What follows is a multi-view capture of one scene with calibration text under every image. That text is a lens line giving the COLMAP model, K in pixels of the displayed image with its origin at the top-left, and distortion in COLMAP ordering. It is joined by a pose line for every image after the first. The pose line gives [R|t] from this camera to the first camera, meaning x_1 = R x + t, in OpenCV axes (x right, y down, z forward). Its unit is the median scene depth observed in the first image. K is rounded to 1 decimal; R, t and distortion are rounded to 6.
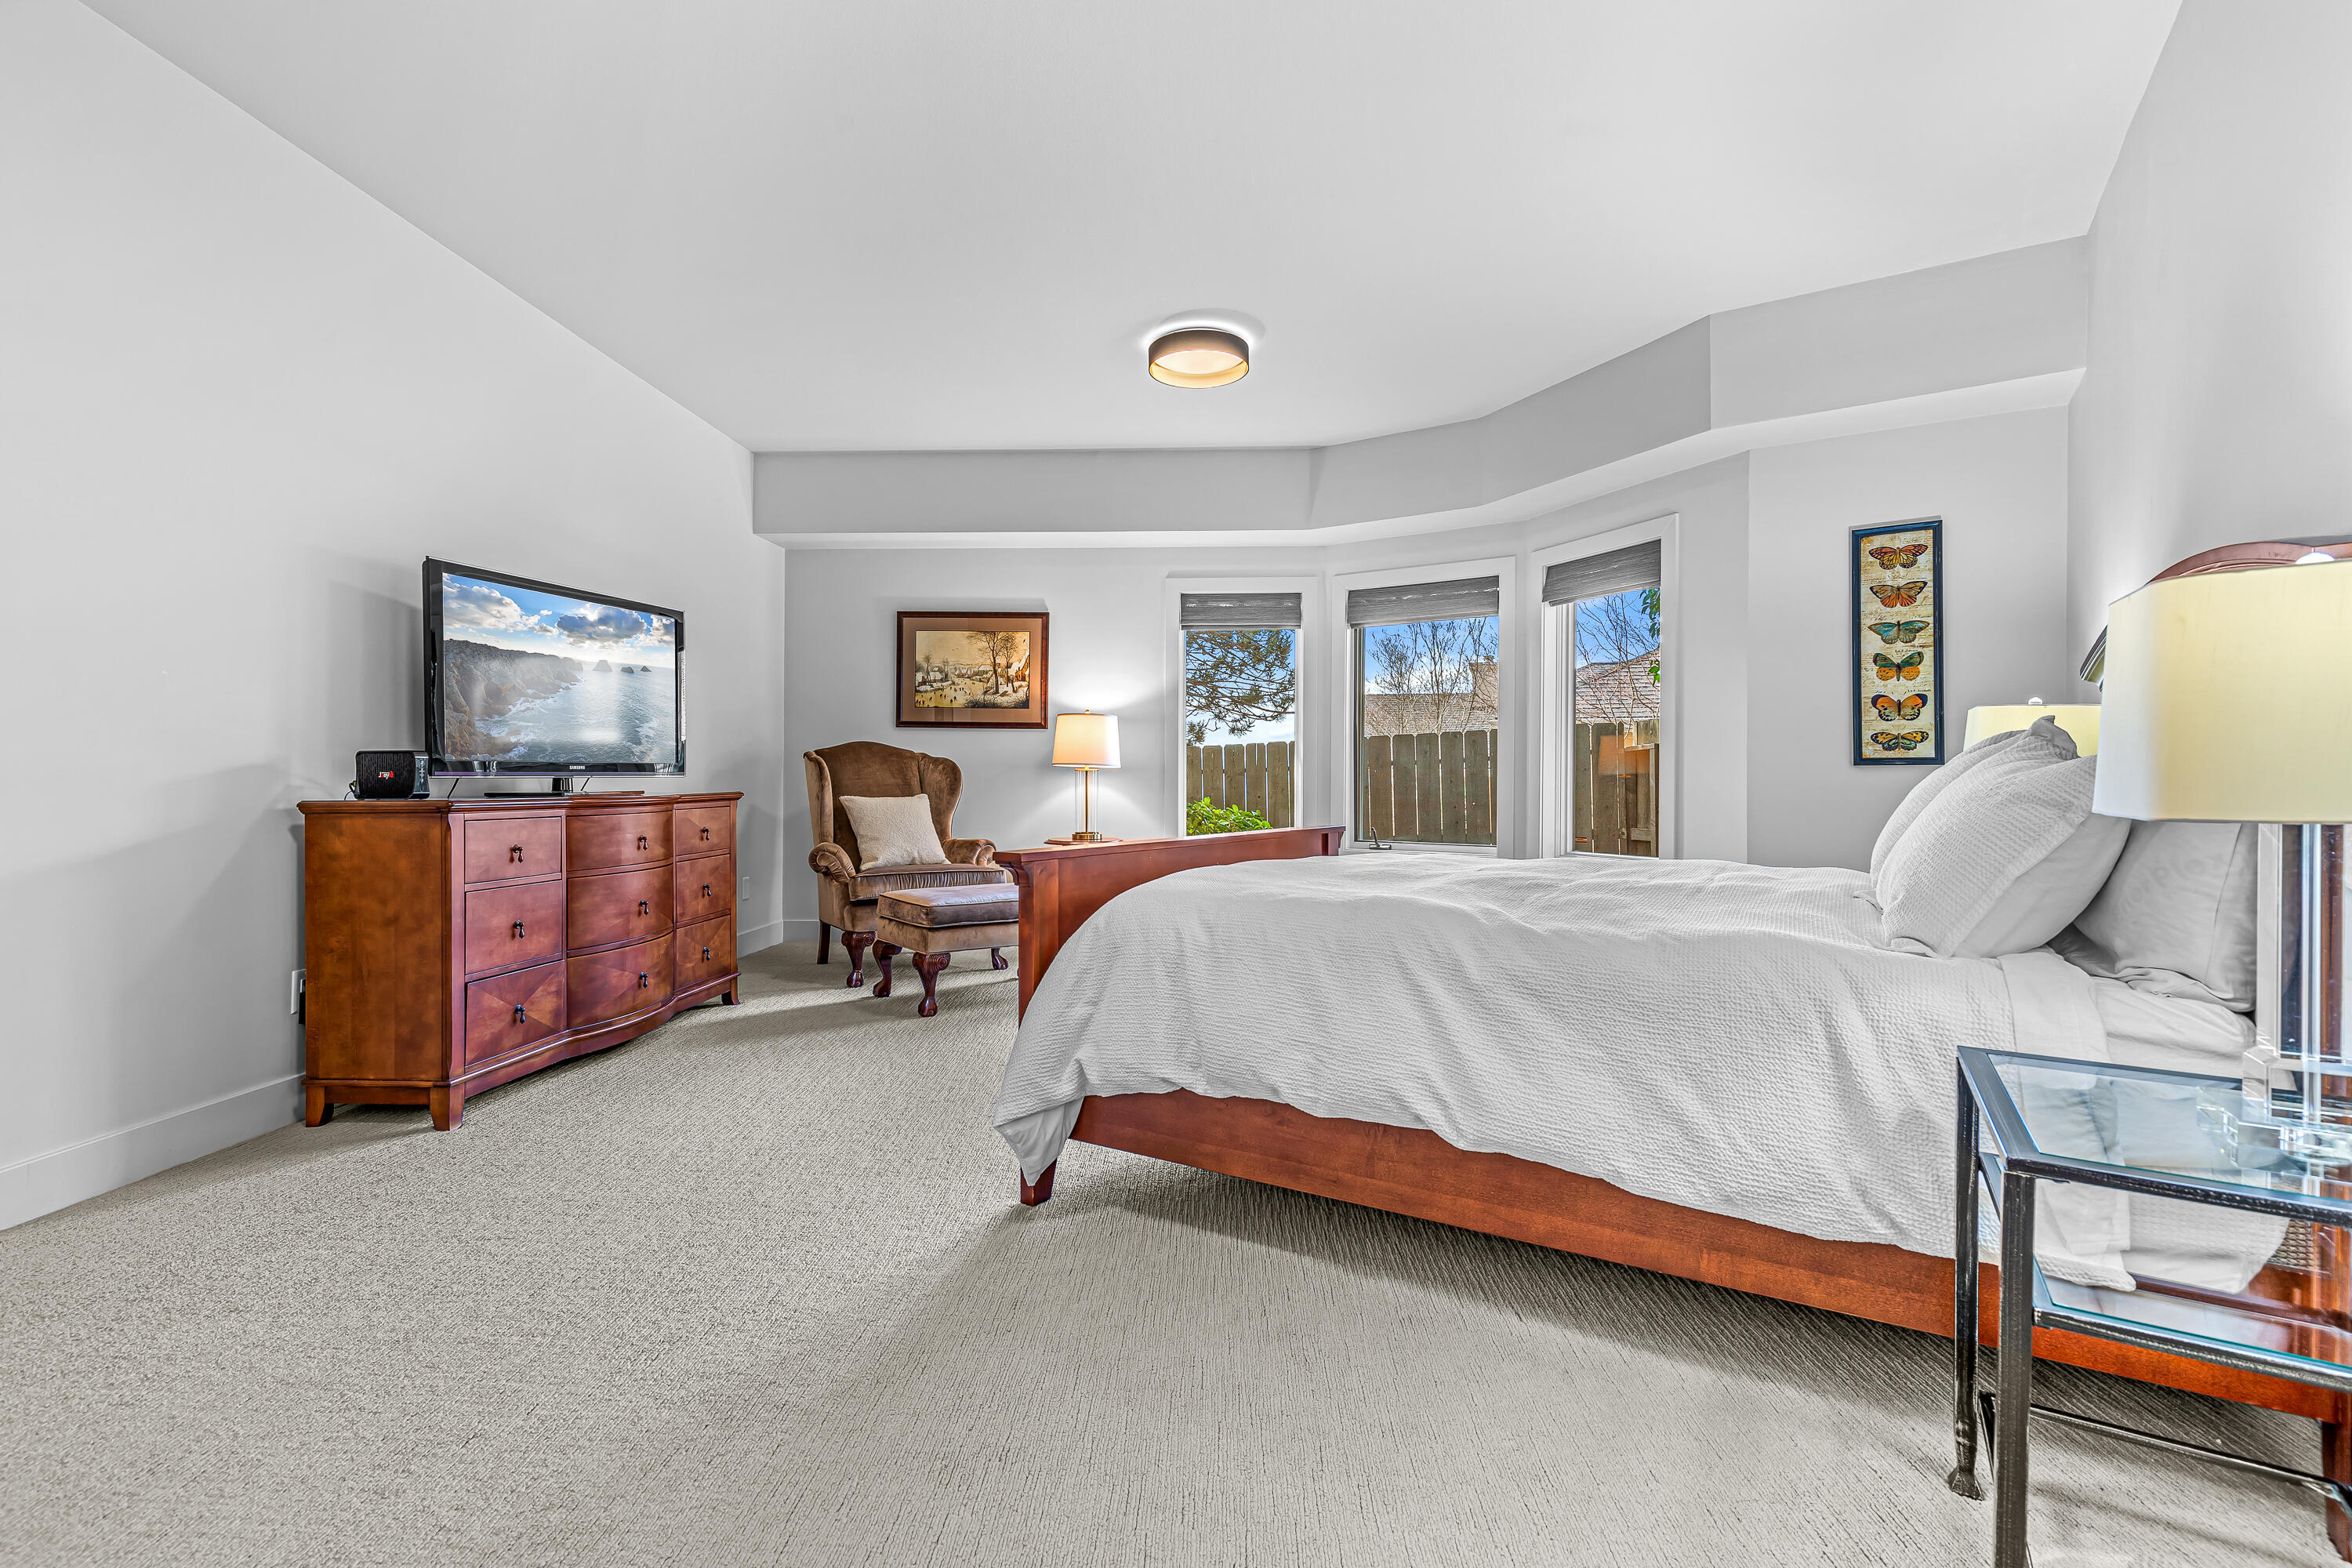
lens RADIAL K [[1078.0, 0, 1186.4], [0, 1078.0, 777.7], [0, 0, 1]] dist [0.020498, -0.006864]
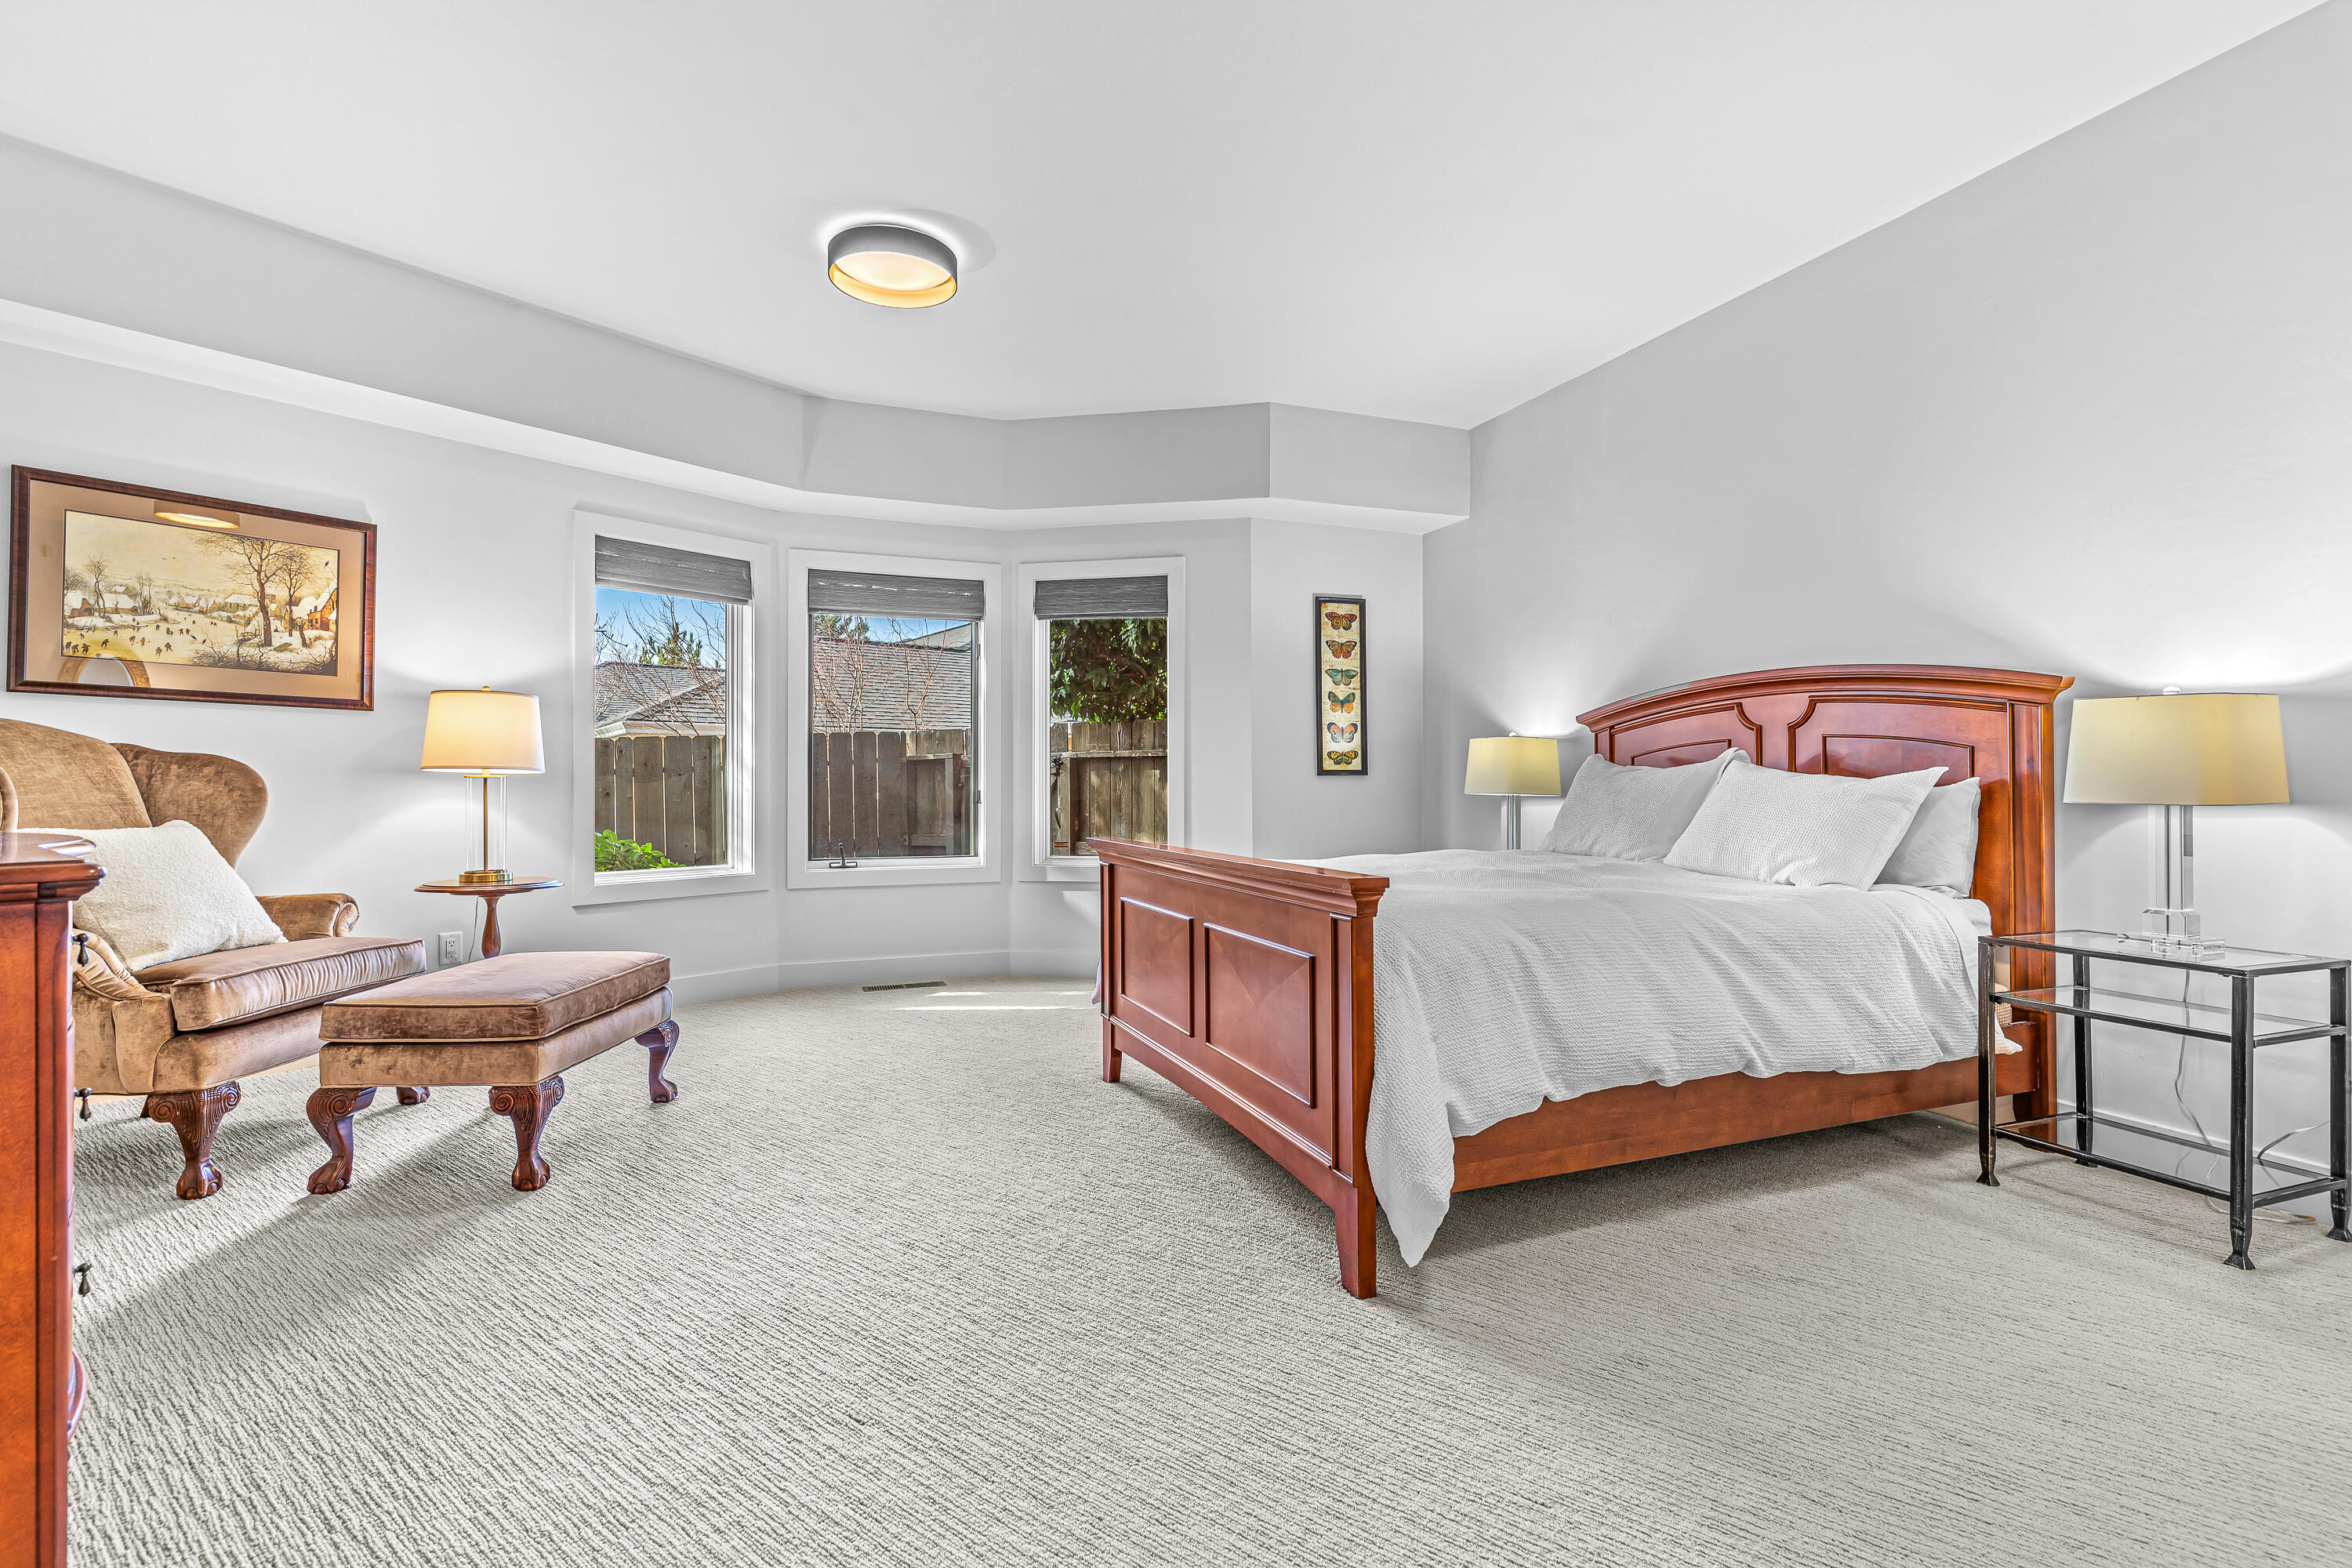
lens RADIAL K [[1078.0, 0, 1186.4], [0, 1078.0, 777.7], [0, 0, 1]] dist [0.020498, -0.006864]
pose [[0.586096, 0.002751, 0.810237, -0.403704], [0.003555, 0.999976, -0.005967, -0.001118], [-0.810234, 0.006378, 0.586072, 0.275973]]
